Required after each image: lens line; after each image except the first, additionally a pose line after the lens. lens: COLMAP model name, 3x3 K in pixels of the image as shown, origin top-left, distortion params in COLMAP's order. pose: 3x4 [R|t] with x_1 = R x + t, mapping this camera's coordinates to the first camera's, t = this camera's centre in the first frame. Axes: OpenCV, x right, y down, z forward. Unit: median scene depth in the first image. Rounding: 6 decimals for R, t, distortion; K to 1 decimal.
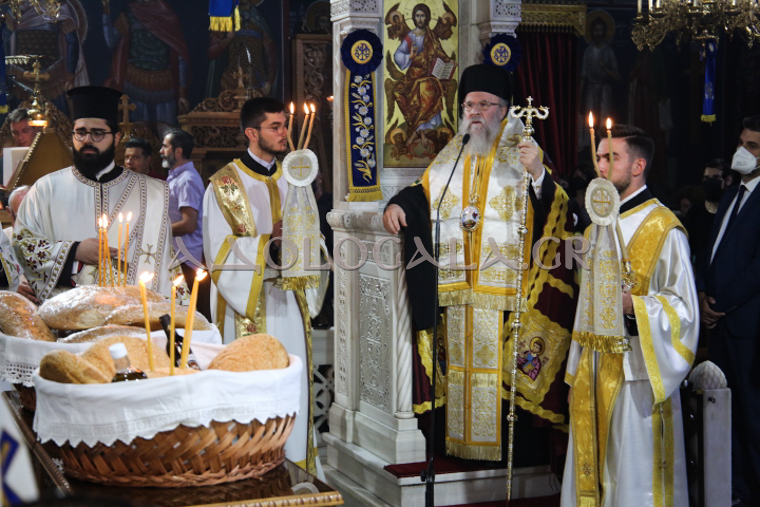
lens RADIAL K [[1324.5, 0, 380.0], [0, 1324.5, 253.5], [0, 0, 1]] dist [0.111371, -0.009552]
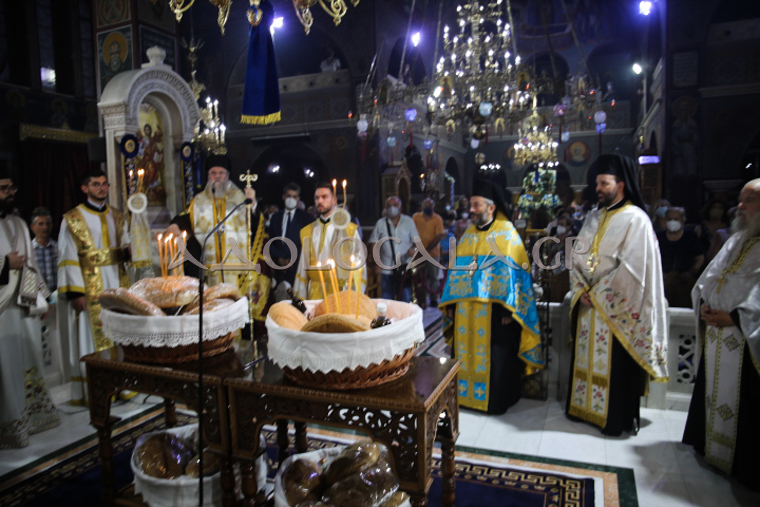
lens RADIAL K [[506.8, 0, 380.0], [0, 506.8, 253.5], [0, 0, 1]] dist [-0.128776, 0.079099]
pose [[0.663325, -0.086727, 0.743289, -0.325589], [0.067416, 0.996148, 0.056068, -0.014834], [-0.745289, 0.012919, 0.666617, 0.280813]]
